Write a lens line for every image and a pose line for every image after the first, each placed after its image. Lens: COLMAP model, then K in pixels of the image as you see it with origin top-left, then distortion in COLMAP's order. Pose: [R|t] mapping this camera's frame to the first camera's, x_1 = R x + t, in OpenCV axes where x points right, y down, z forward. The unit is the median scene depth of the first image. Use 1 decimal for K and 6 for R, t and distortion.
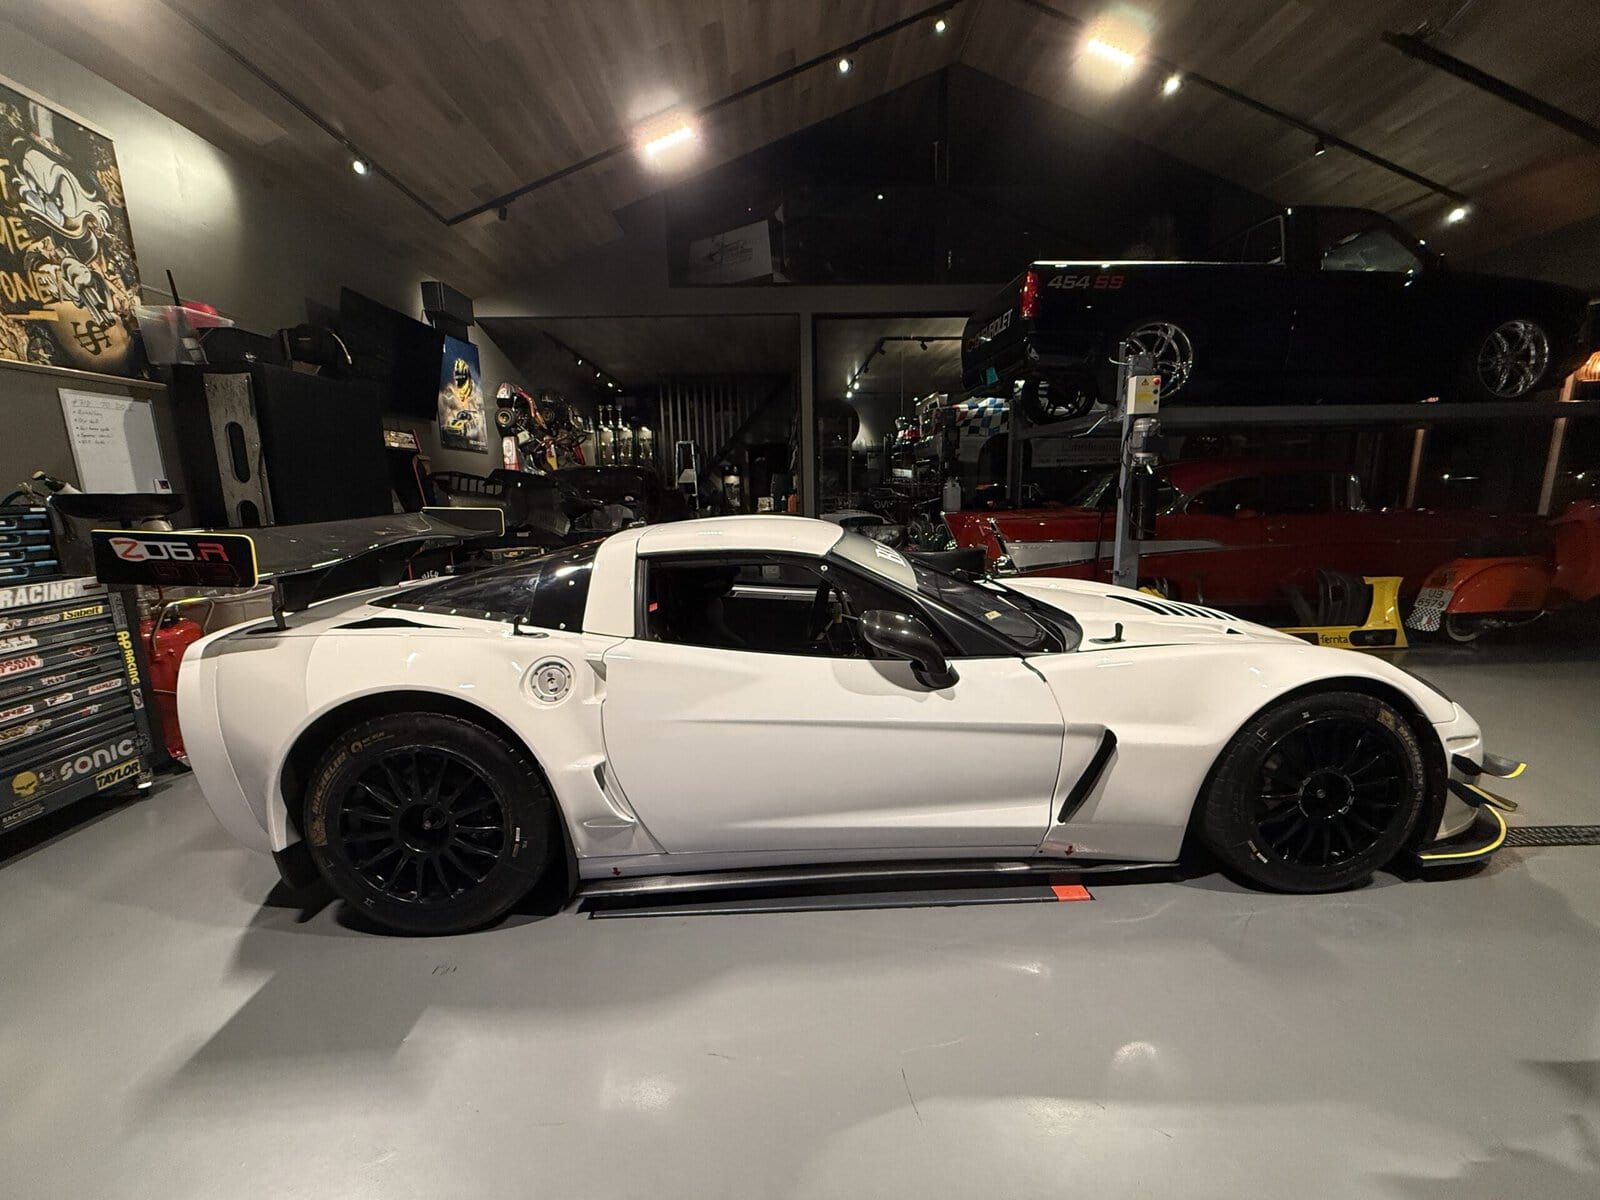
lens RADIAL K [[628.7, 0, 800.0], [0, 628.7, 600.0], [0, 0, 1]] dist [-0.001095, 0.000268]
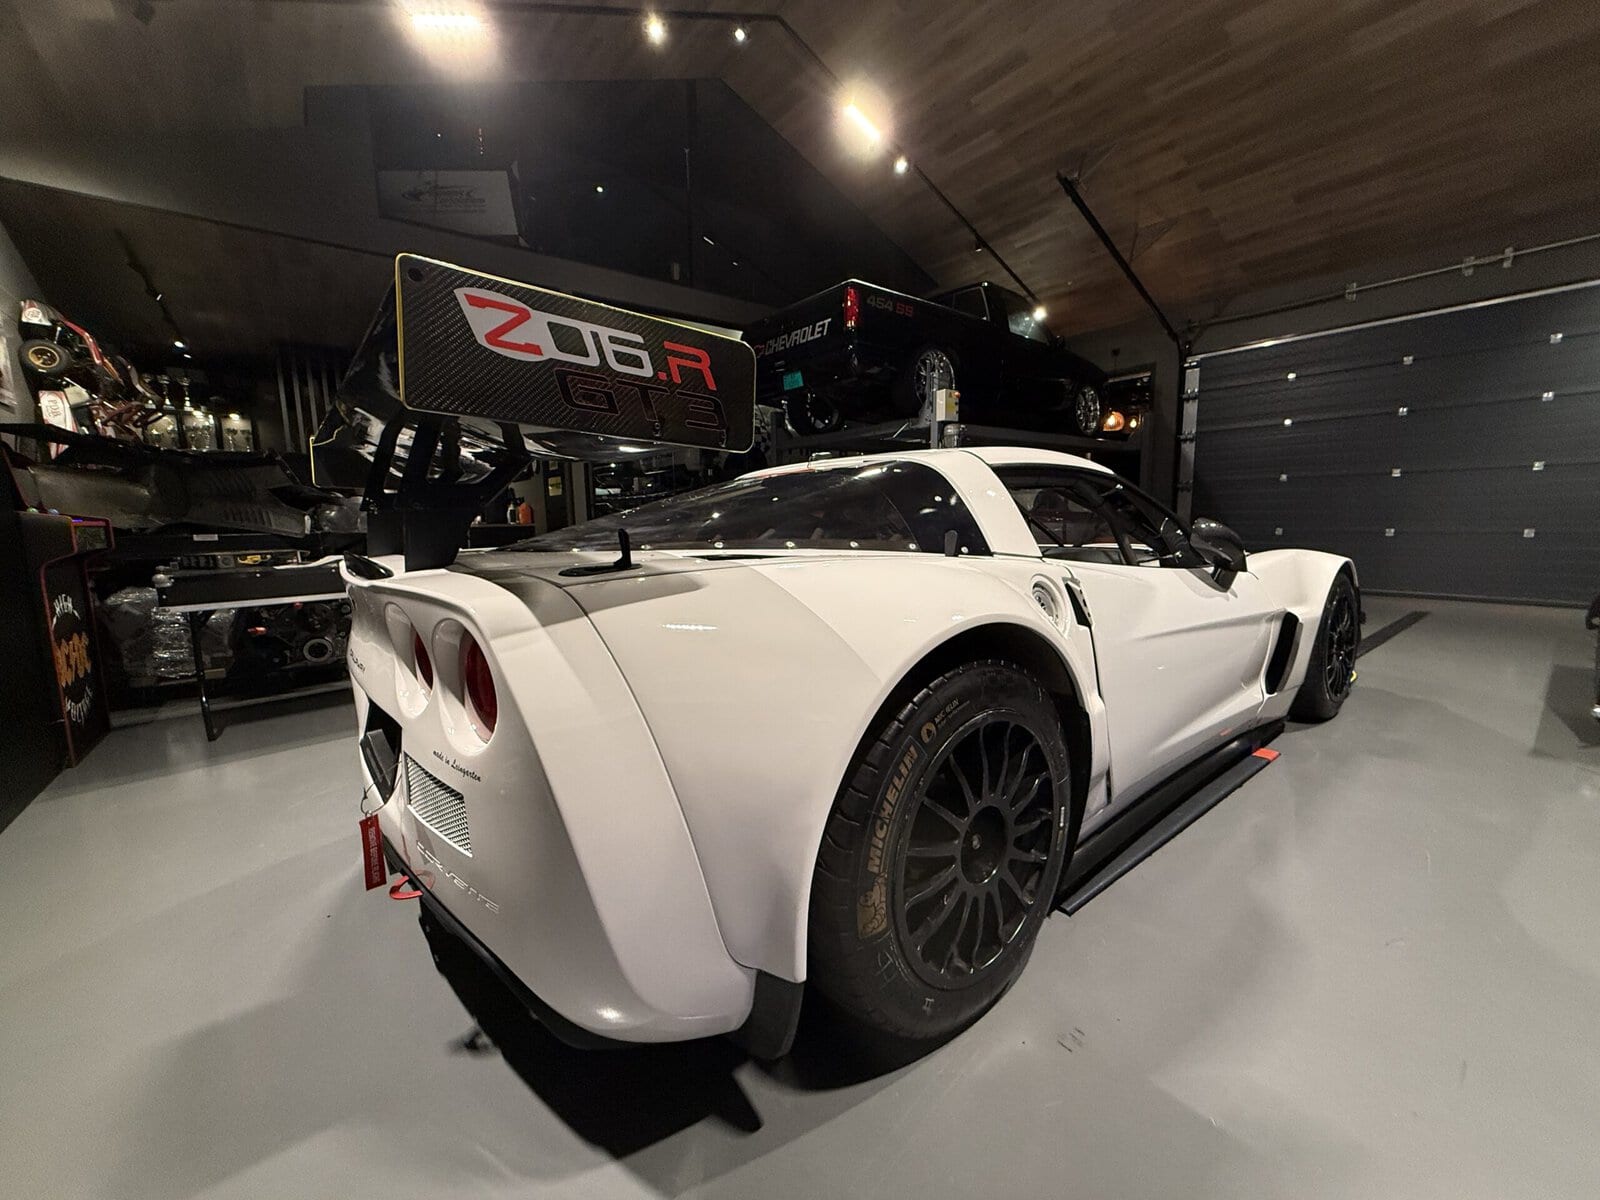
lens RADIAL K [[628.7, 0, 800.0], [0, 628.7, 600.0], [0, 0, 1]] dist [-0.001095, 0.000268]
pose [[0.807819, -0.075371, 0.584592, -0.395446], [0.108950, 0.993794, -0.022423, 0.038946], [-0.579274, 0.081806, 0.811018, 0.203533]]
